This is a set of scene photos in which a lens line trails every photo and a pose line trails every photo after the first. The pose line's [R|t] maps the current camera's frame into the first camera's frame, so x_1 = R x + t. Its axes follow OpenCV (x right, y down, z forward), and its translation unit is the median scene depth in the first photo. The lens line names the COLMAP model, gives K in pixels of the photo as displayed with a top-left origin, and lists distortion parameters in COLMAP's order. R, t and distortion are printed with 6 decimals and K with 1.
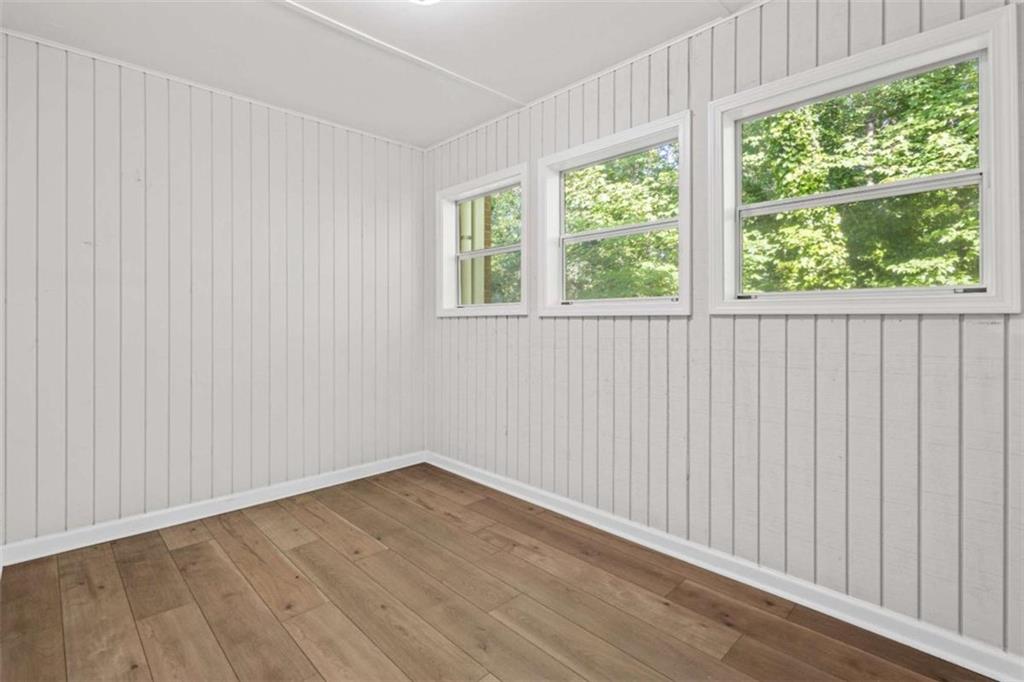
lens RADIAL K [[482.8, 0, 510.3], [0, 482.8, 316.7], [0, 0, 1]] dist [0.014284, -0.010412]
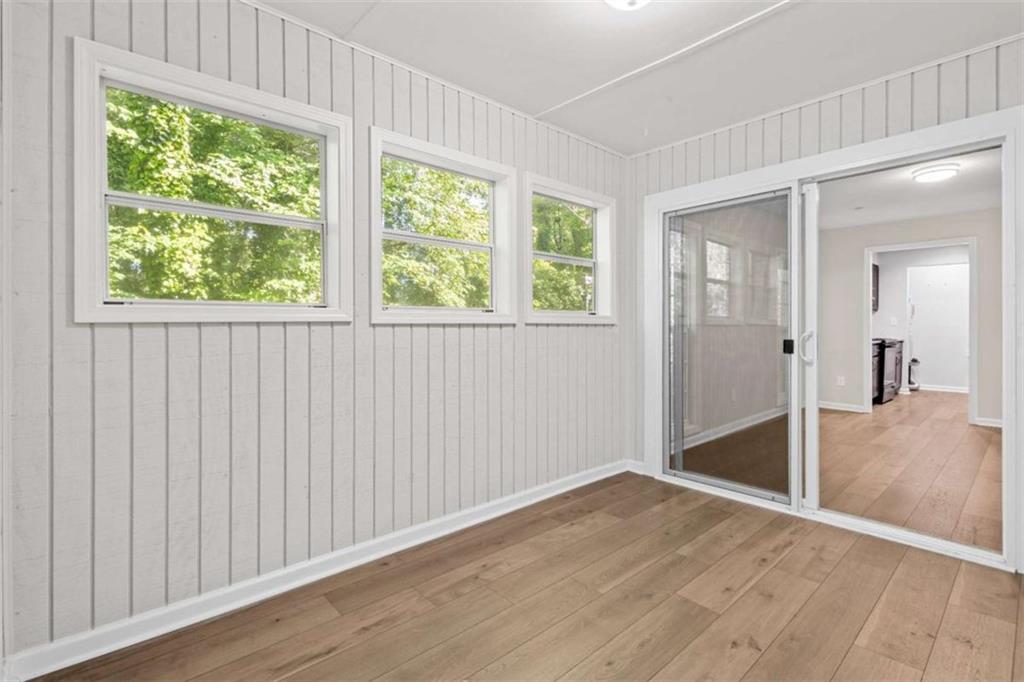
lens RADIAL K [[477.1, 0, 509.3], [0, 477.1, 326.6], [0, 0, 1]] dist [0.000412, -0.000262]
pose [[0.033078, -0.002694, 0.999449, -0.818264], [-0.002083, 0.999994, 0.002764, 0.001789], [-0.999451, -0.002173, 0.033072, 0.850337]]
